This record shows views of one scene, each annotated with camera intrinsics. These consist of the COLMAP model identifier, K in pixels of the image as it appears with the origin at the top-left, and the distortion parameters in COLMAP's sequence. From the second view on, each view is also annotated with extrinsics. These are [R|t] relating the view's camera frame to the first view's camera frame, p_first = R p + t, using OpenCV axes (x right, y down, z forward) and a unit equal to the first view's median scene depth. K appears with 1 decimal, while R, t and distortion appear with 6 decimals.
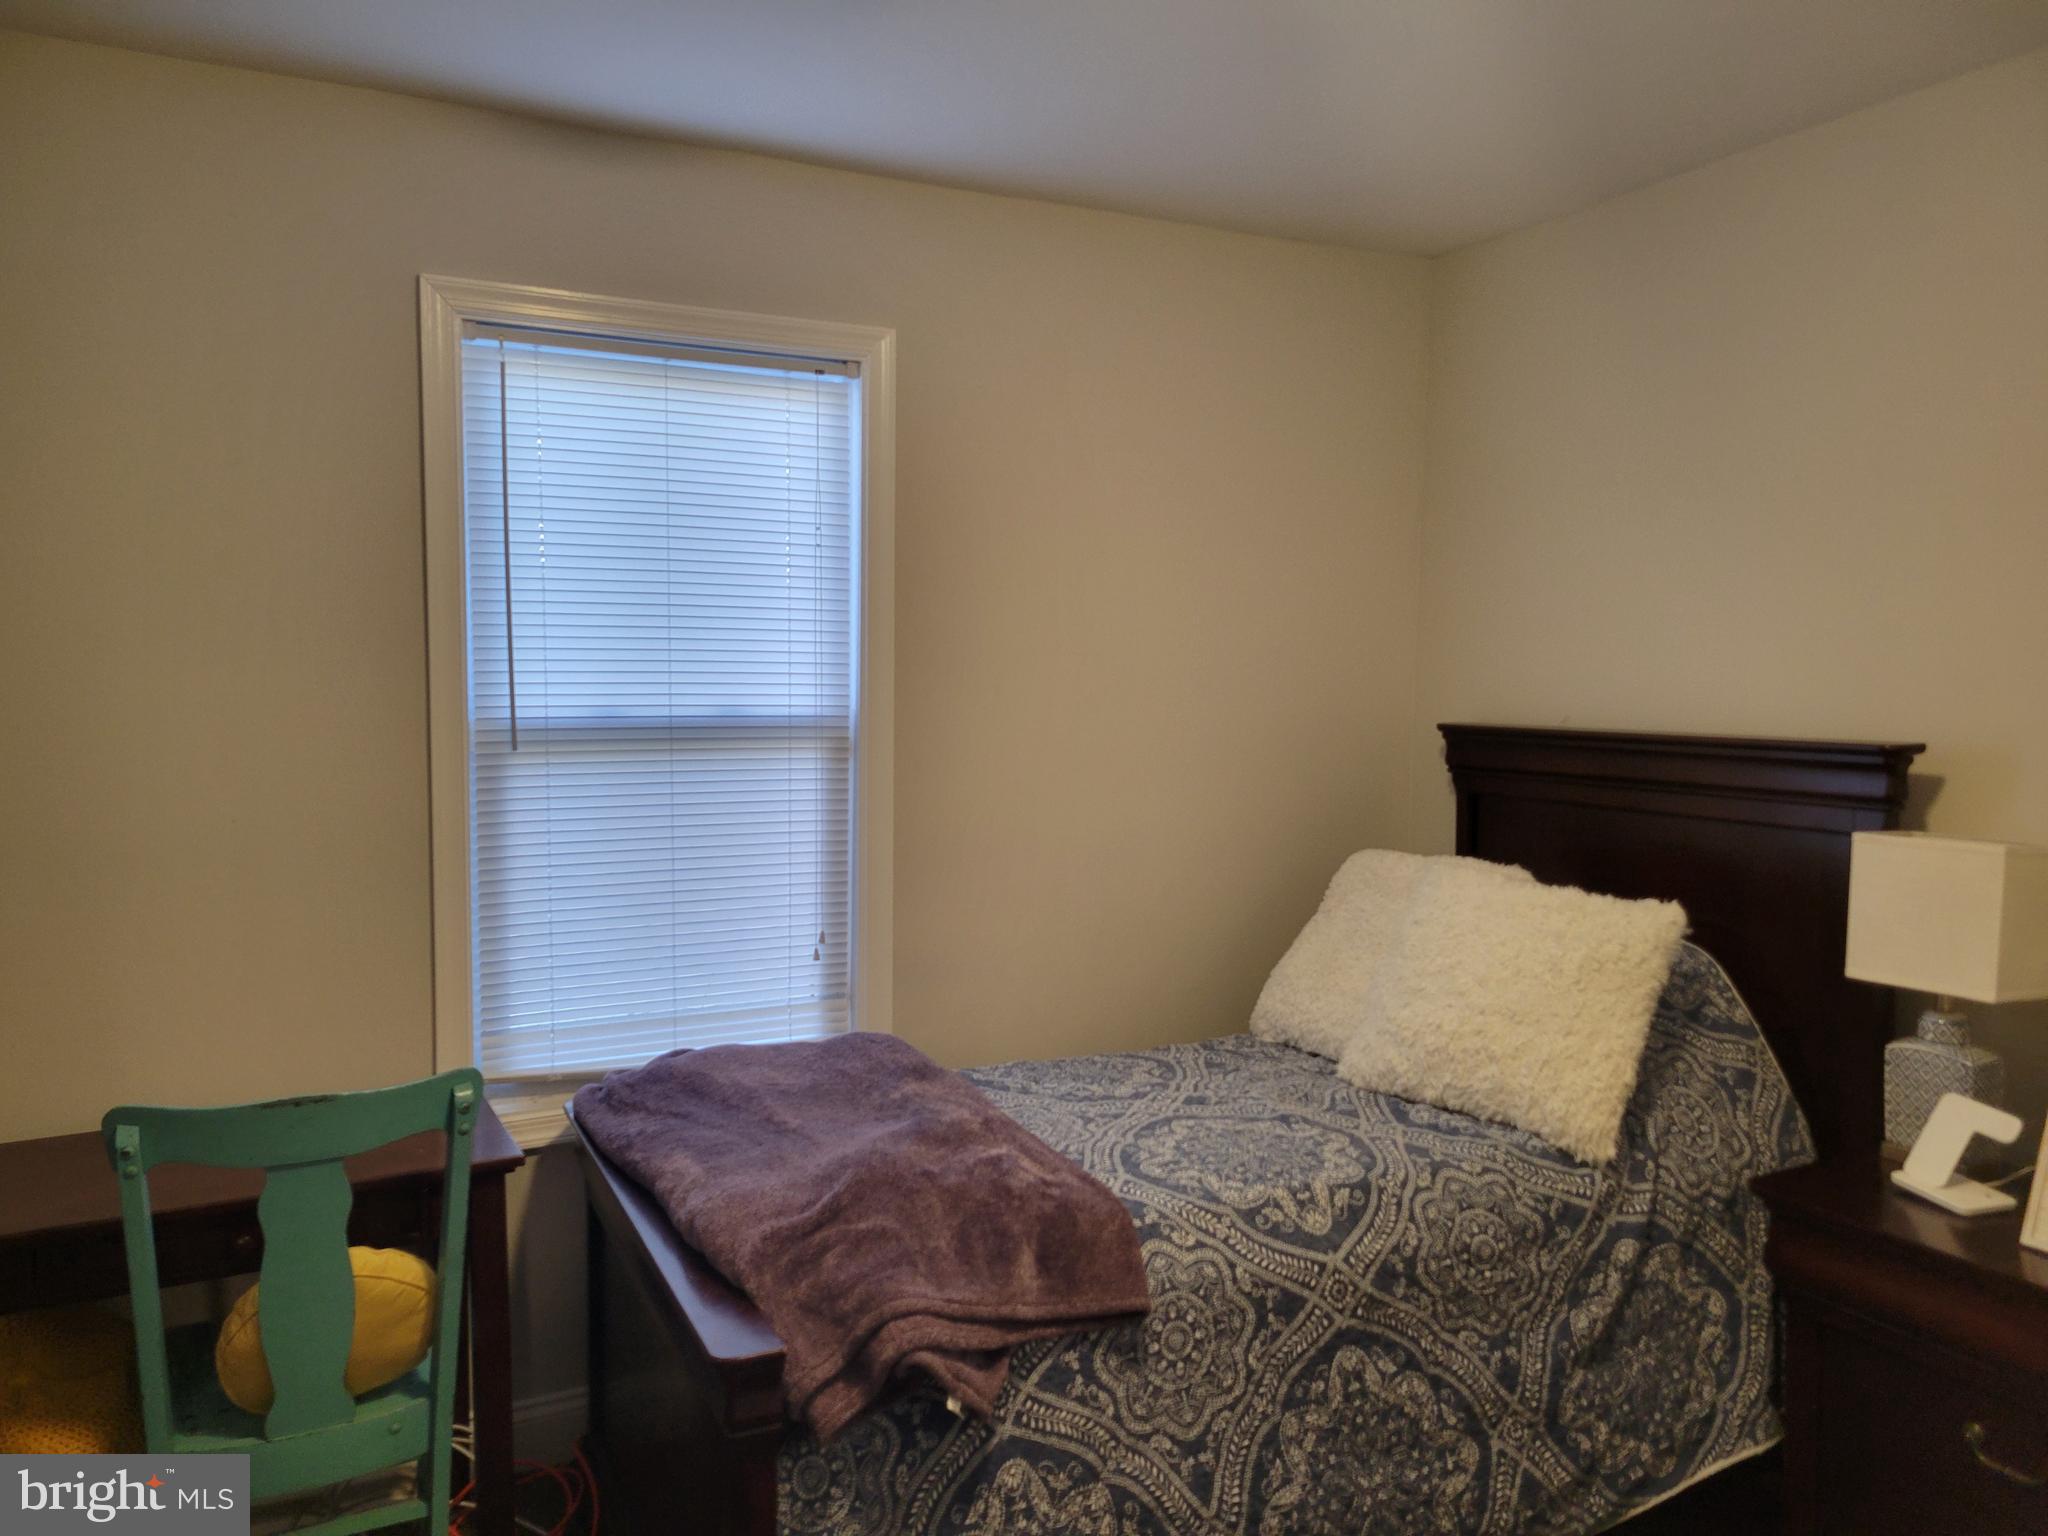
lens RADIAL K [[1530.6, 0, 1022.7], [0, 1530.6, 762.3], [0, 0, 1]] dist [0.058854, -0.023792]
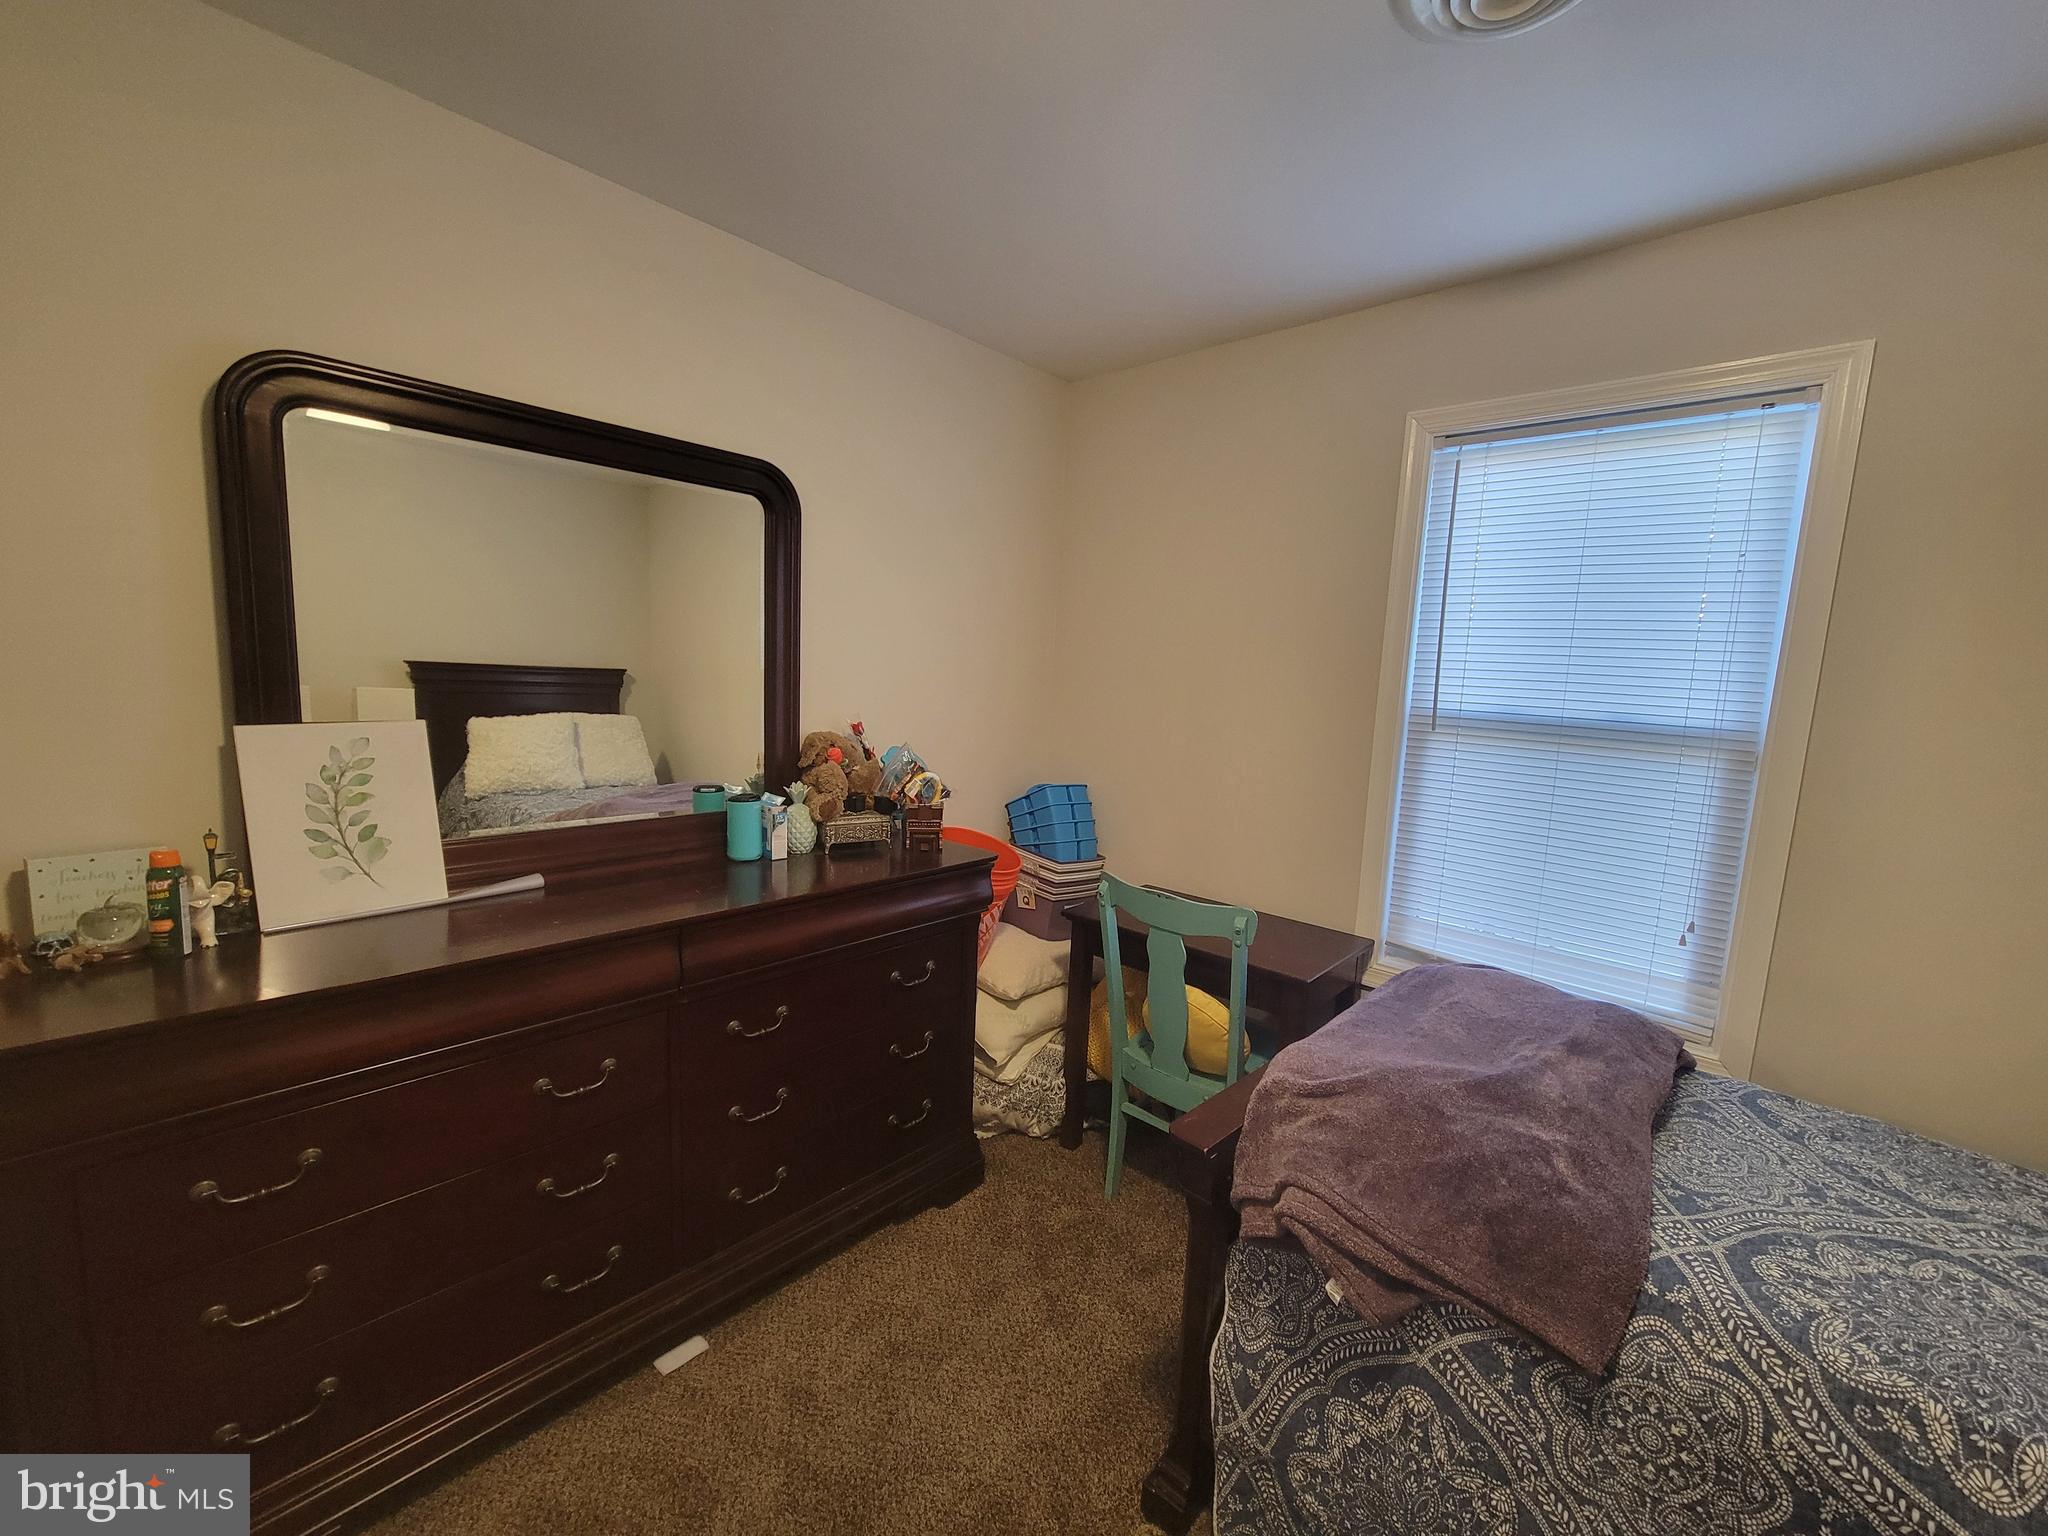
lens RADIAL K [[826.1, 0, 1028.4], [0, 826.1, 776.2], [0, 0, 1]] dist [0.002469, -0.000402]
pose [[0.357574, 0.140469, -0.923260, 0.343951], [-0.114213, 0.987780, 0.106051, -0.005119], [0.926874, 0.067528, 0.369248, 0.462321]]
